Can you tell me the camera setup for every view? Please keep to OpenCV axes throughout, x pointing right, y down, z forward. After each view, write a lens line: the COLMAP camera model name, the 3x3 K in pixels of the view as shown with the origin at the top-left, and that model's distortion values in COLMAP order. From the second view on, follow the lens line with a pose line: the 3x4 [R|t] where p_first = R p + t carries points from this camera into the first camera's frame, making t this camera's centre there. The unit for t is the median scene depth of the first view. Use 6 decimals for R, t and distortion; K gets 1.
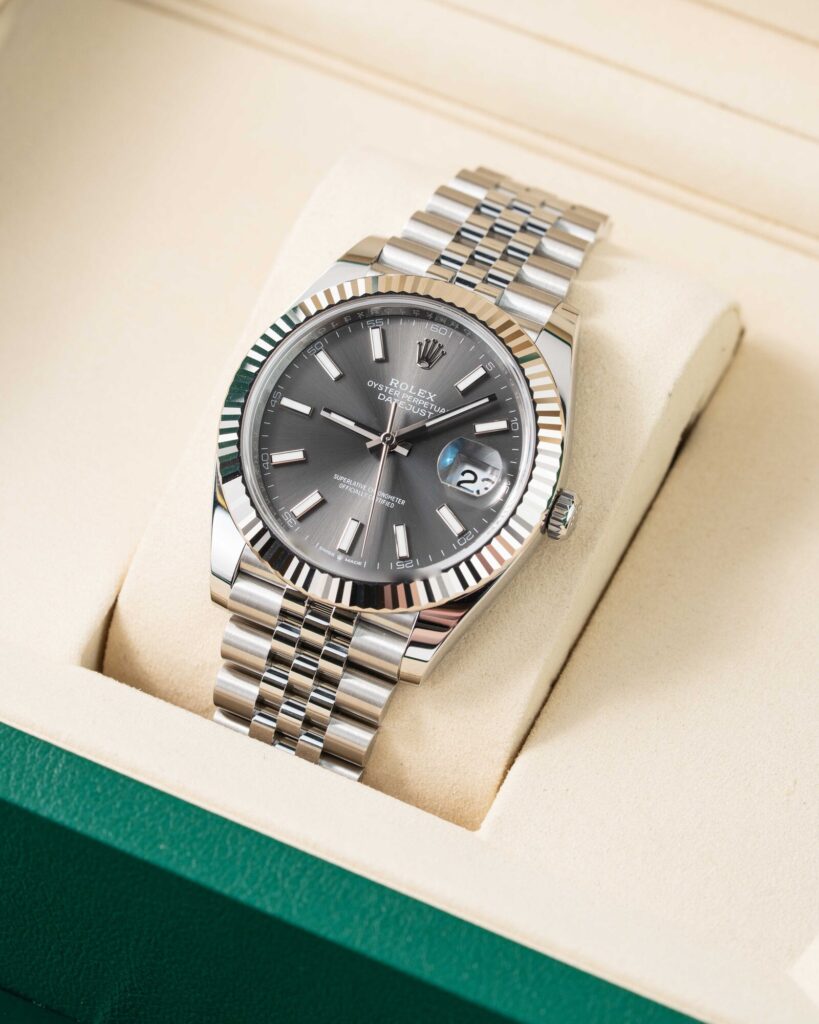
lens RADIAL K [[4320.4, 0, 410.0], [0, 4320.4, 510.3], [0, 0, 1]] dist [0.052554, 0.000000]
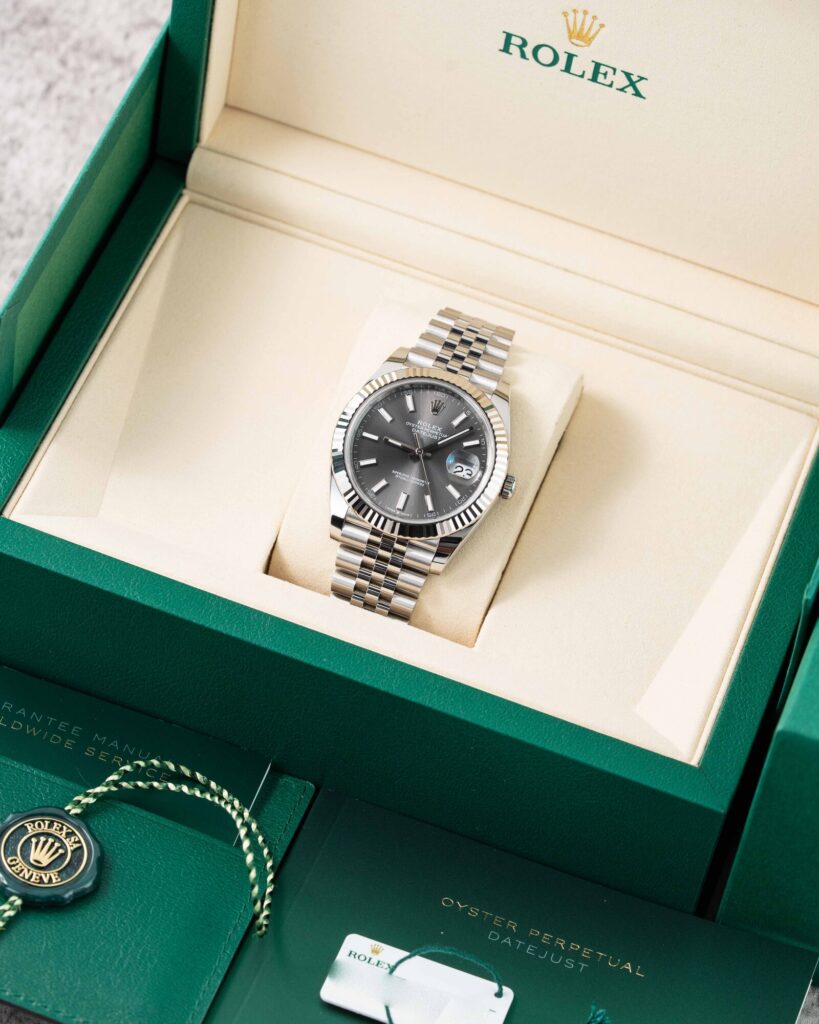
lens RADIAL K [[4320.4, 0, 409.1], [0, 4320.4, 512.9], [0, 0, 1]] dist [0.052554, 0.000000]
pose [[0.990893, -0.037873, 0.129216, -0.263974], [0.036769, 0.999264, 0.010919, -0.010142], [-0.129535, -0.006068, 0.991556, -0.948099]]
